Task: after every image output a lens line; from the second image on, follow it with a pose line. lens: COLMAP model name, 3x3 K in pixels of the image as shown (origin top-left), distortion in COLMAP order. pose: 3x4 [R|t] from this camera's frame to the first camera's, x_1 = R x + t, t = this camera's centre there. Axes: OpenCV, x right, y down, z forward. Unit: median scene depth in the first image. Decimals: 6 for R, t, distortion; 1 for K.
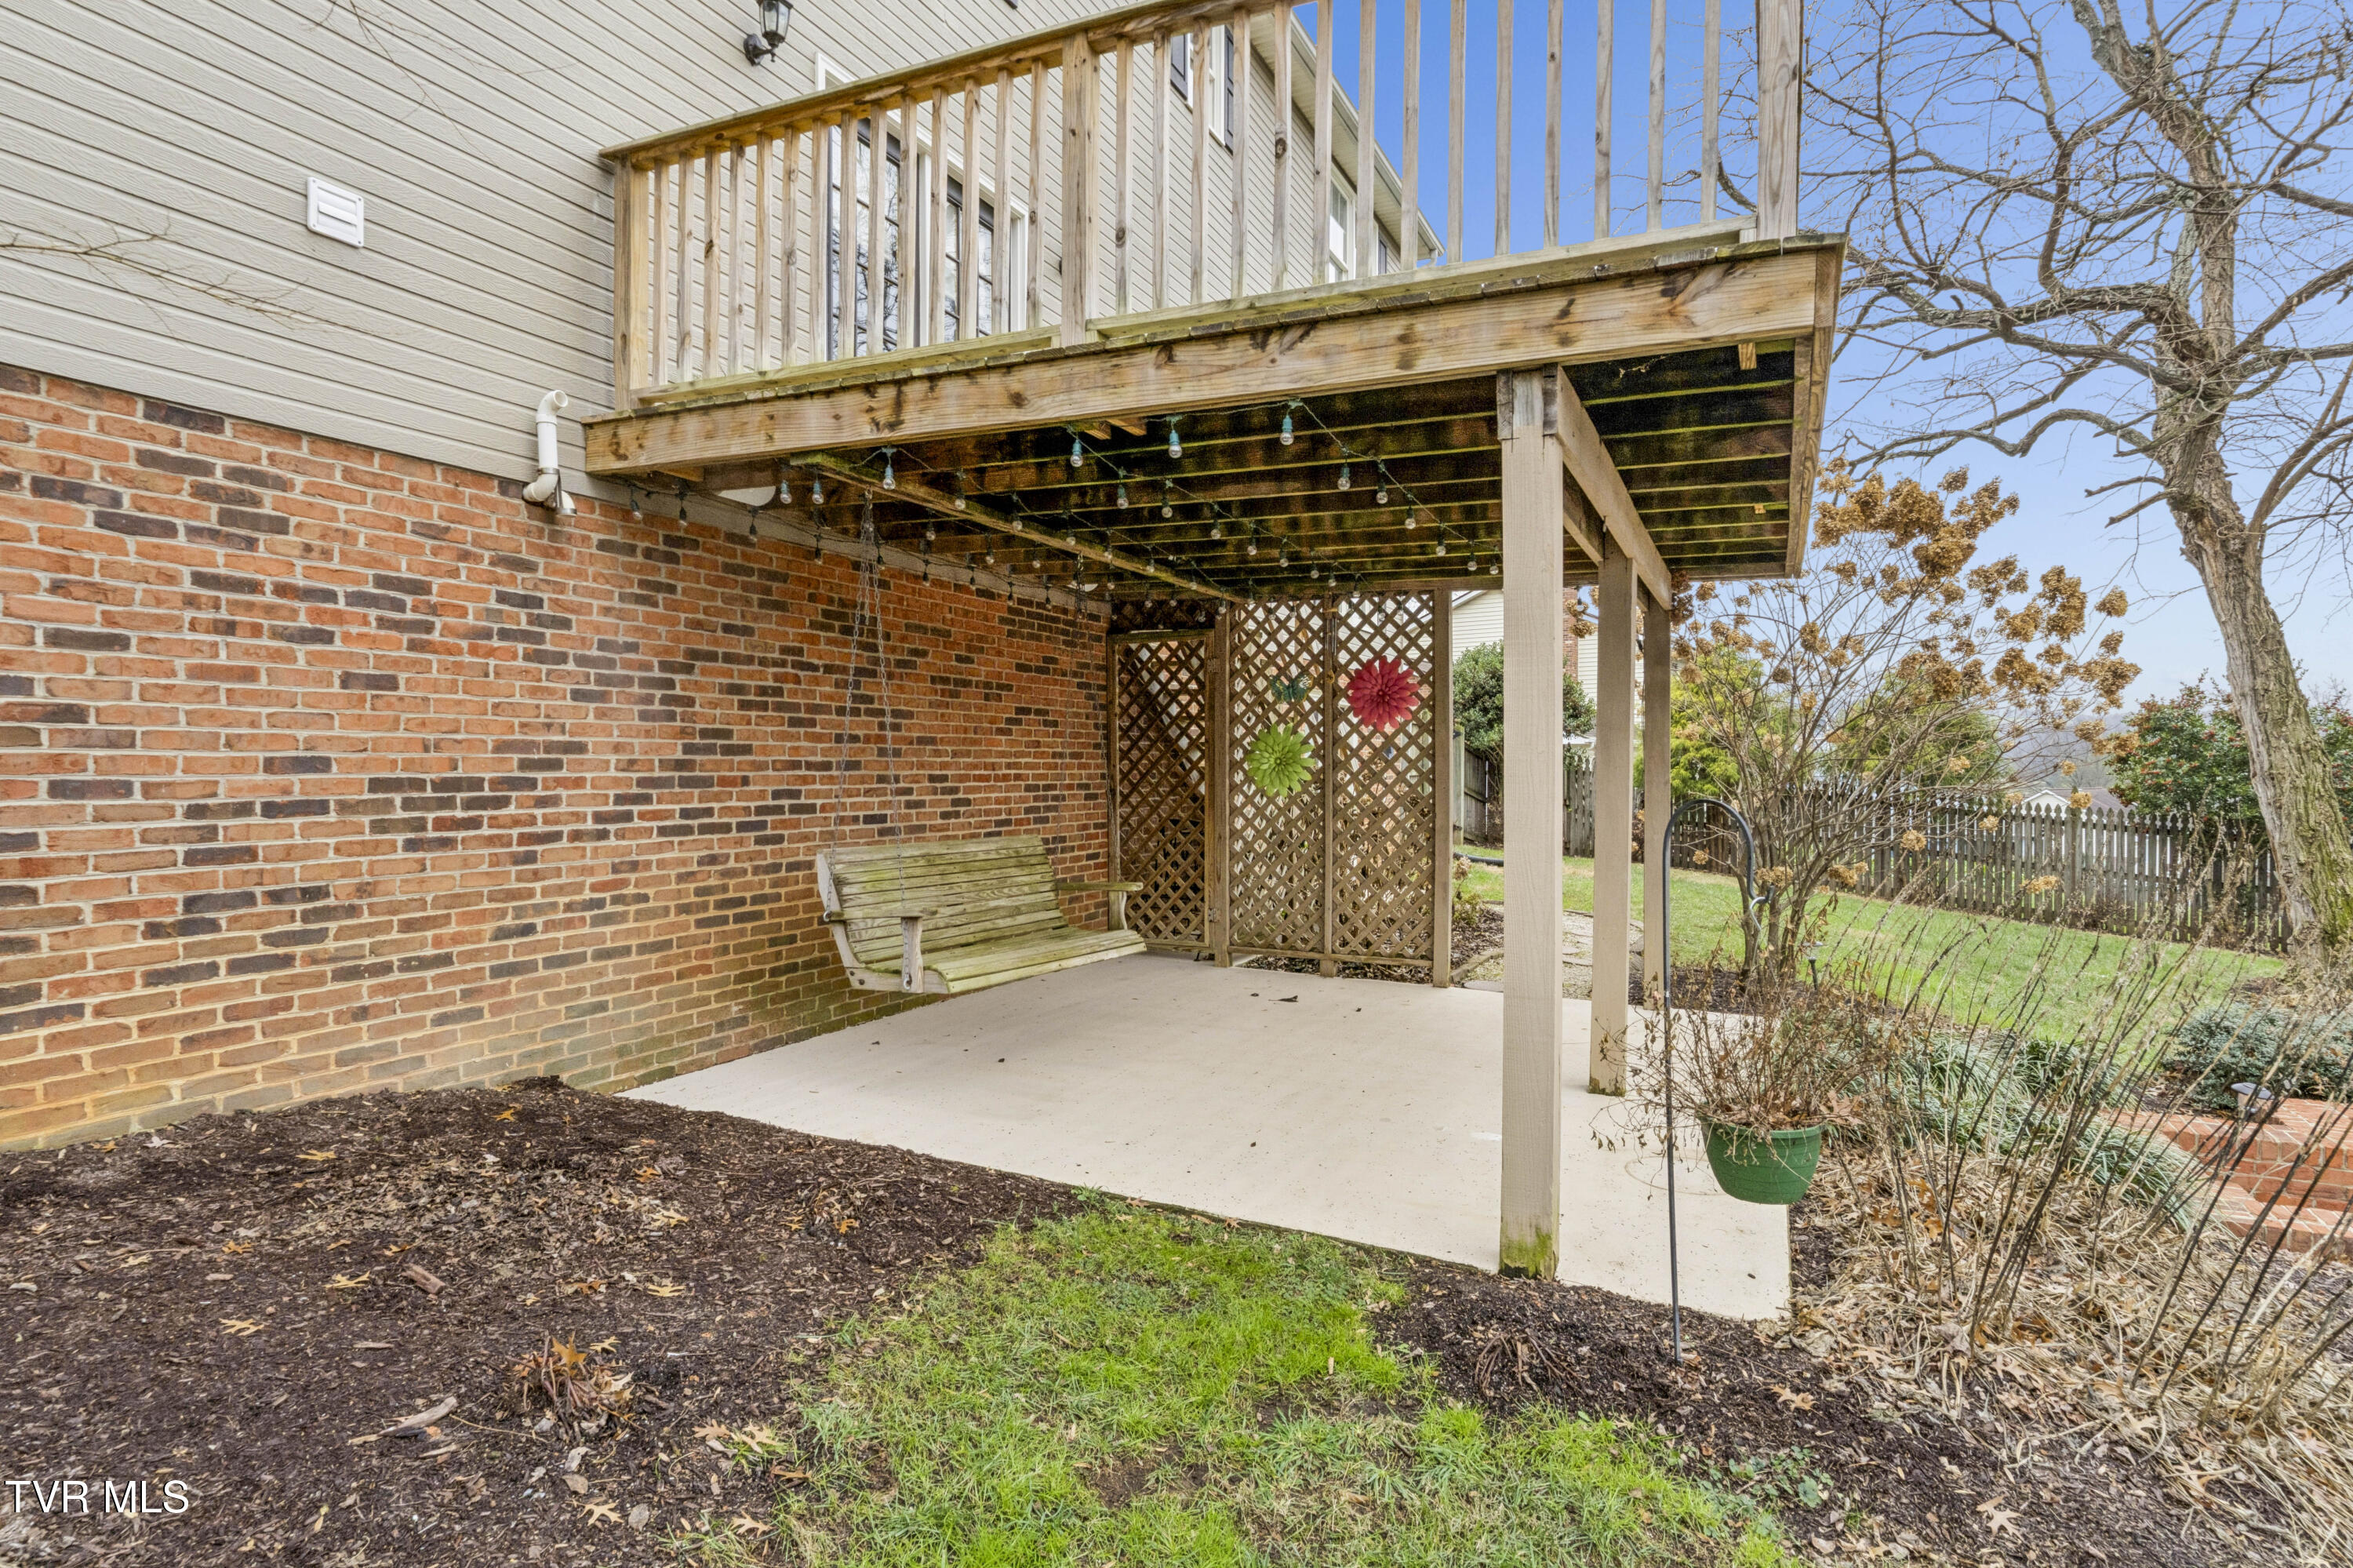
lens RADIAL K [[1202.8, 0, 1186.3], [0, 1202.8, 739.0], [0, 0, 1]] dist [-0.000140, -0.000307]
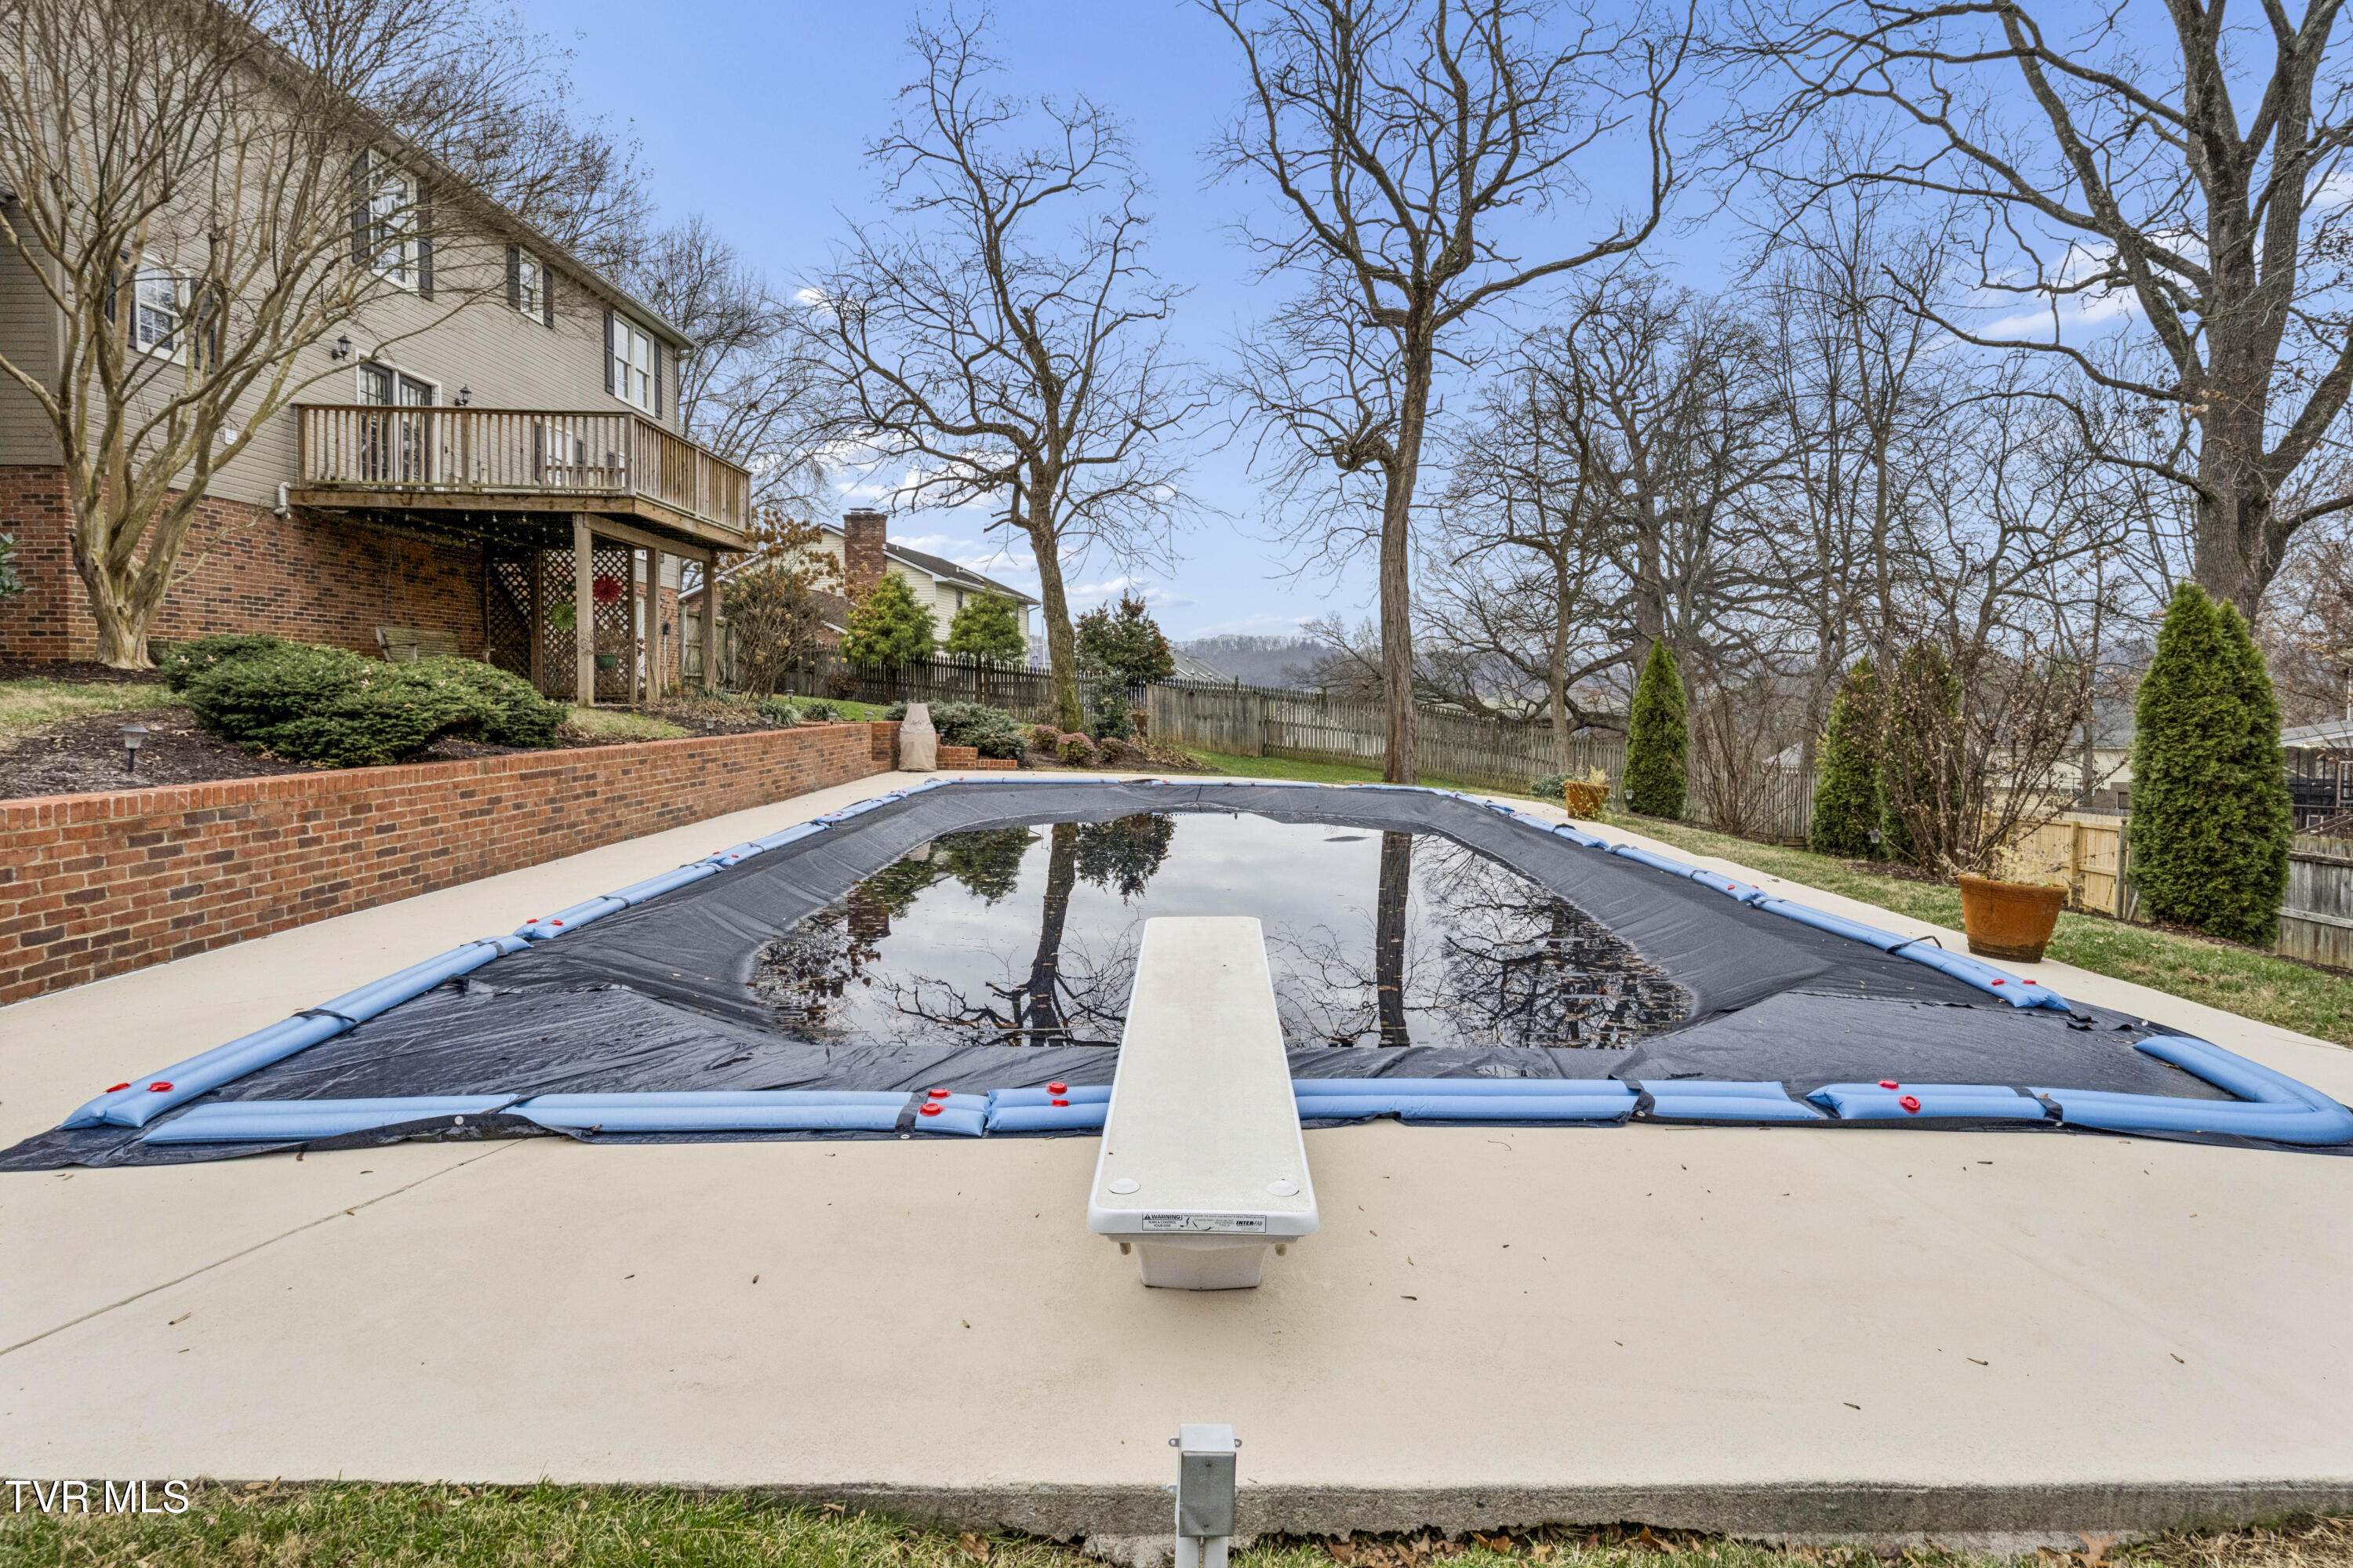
lens RADIAL K [[1202.8, 0, 1186.3], [0, 1202.8, 739.0], [0, 0, 1]] dist [-0.000140, -0.000307]
pose [[0.900967, -0.020071, 0.433424, 0.255617], [-0.004737, 0.998415, 0.056081, 0.214527], [-0.433863, -0.052580, 0.899444, -3.002313]]
